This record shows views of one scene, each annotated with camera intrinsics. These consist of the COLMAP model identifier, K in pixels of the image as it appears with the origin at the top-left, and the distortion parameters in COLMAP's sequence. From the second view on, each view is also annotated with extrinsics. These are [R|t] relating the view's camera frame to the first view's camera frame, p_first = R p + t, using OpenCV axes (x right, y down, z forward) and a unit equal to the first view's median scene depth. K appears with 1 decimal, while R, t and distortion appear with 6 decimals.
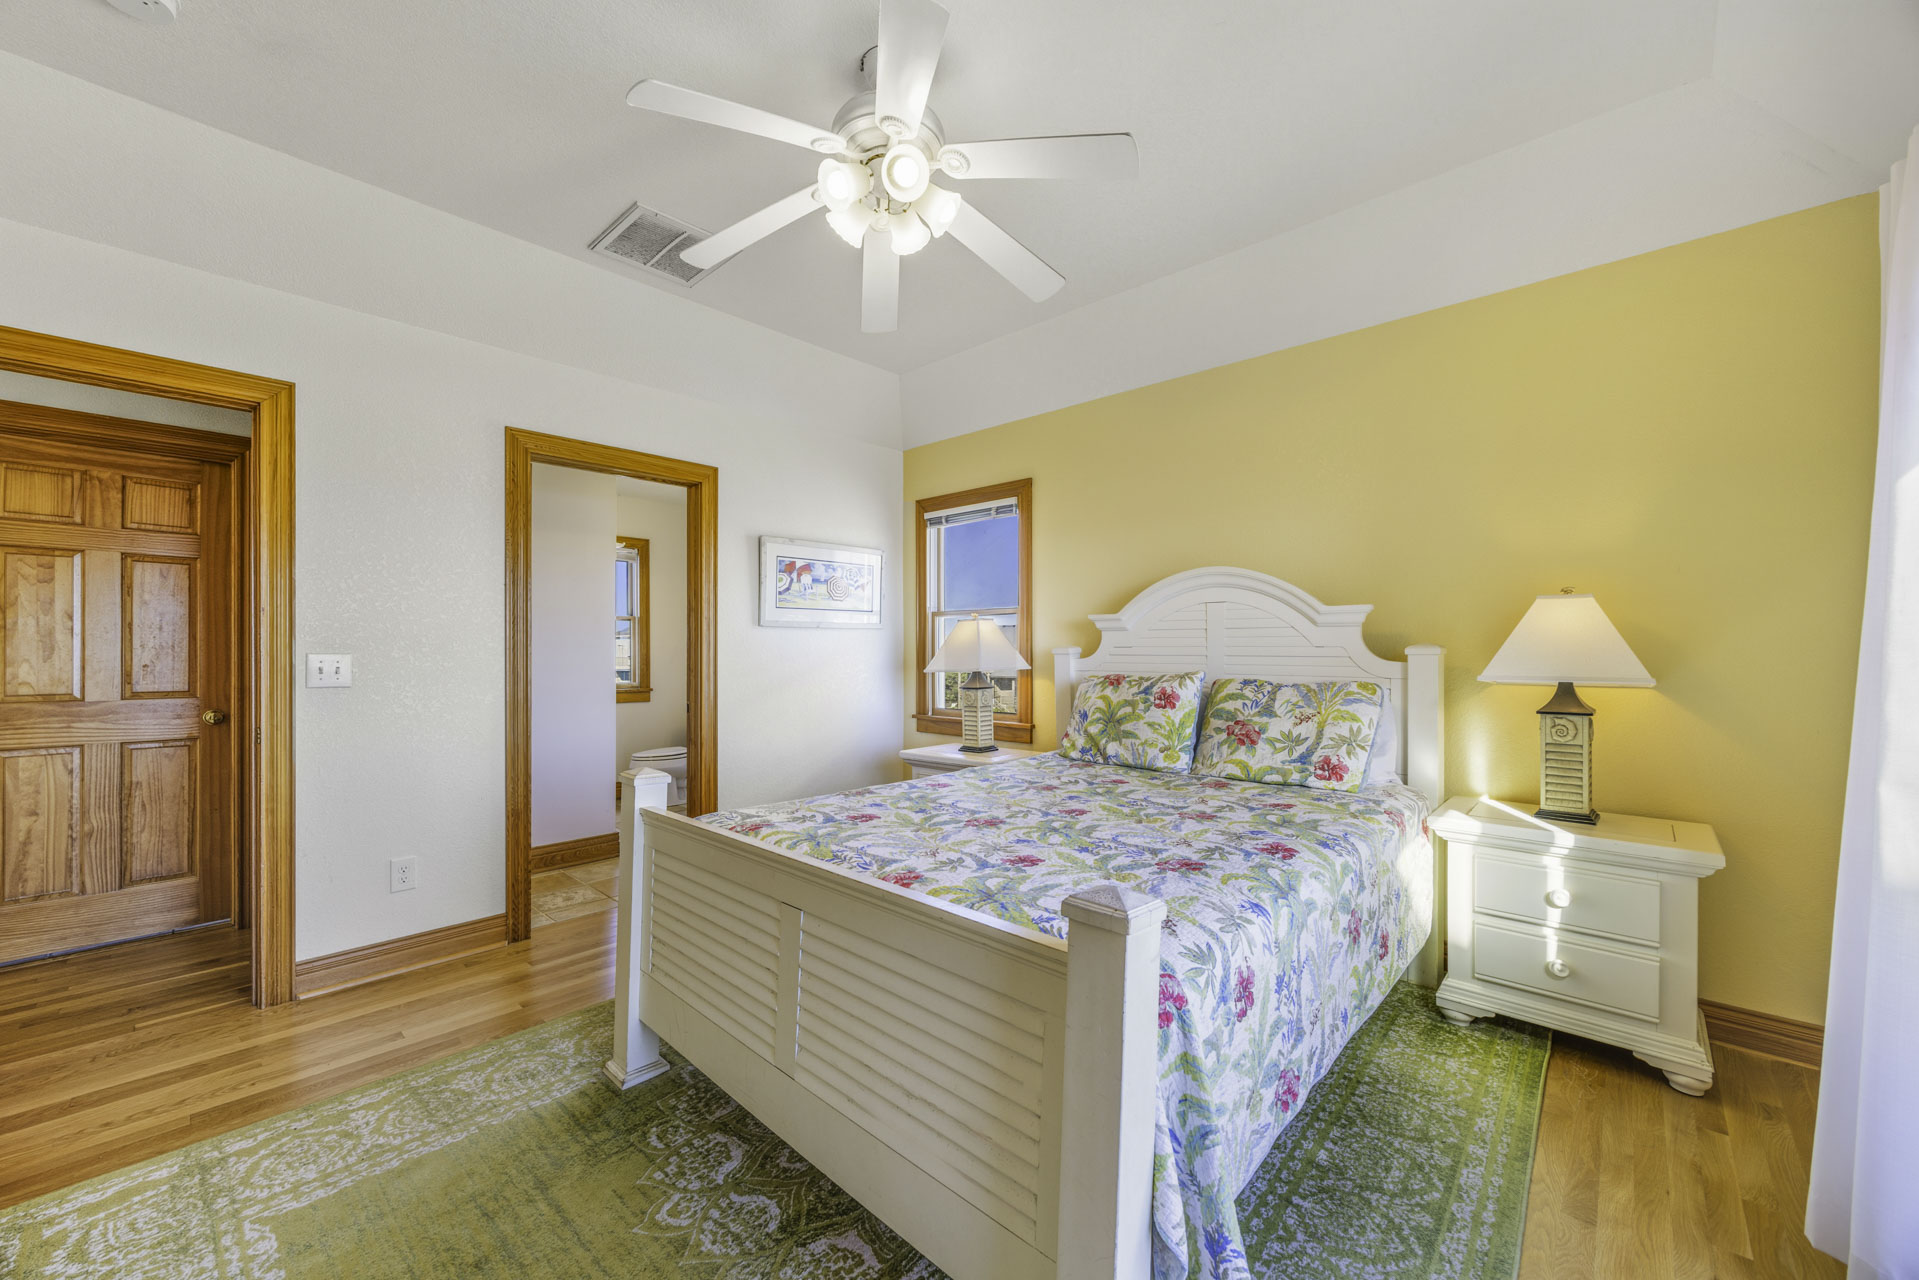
lens RADIAL K [[730.3, 0, 959.5], [0, 730.3, 640.0], [0, 0, 1]] dist [-0.001090, -0.000115]
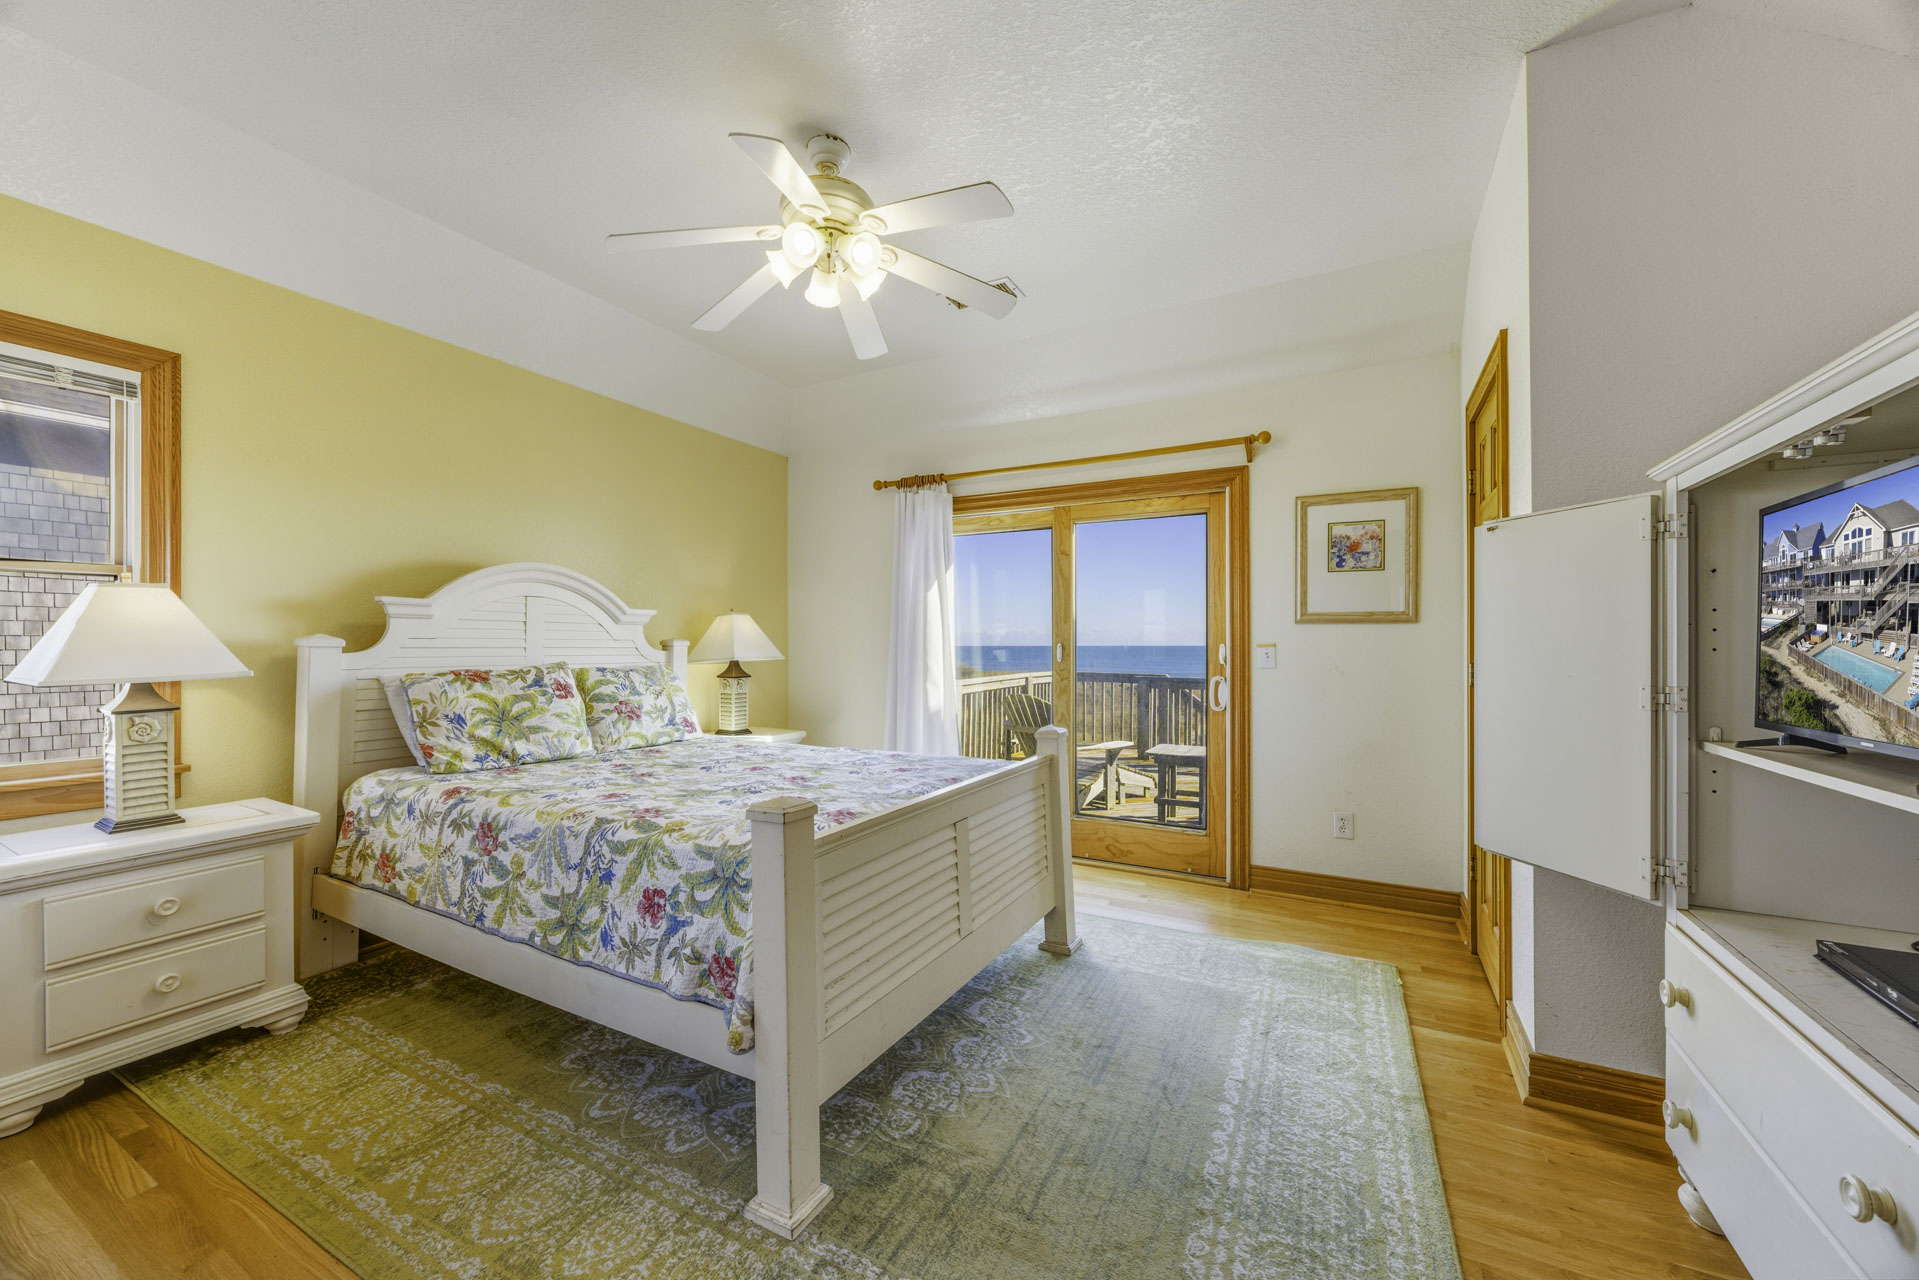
lens RADIAL K [[752.8, 0, 914.3], [0, 752.8, 642.8], [0, 0, 1]] dist [0.000935, -0.000212]
pose [[-0.212418, 0.000910, 0.977178, -0.863524], [-0.015502, 0.999871, -0.004301, 0.011576], [-0.977056, -0.016062, -0.212376, 0.739220]]
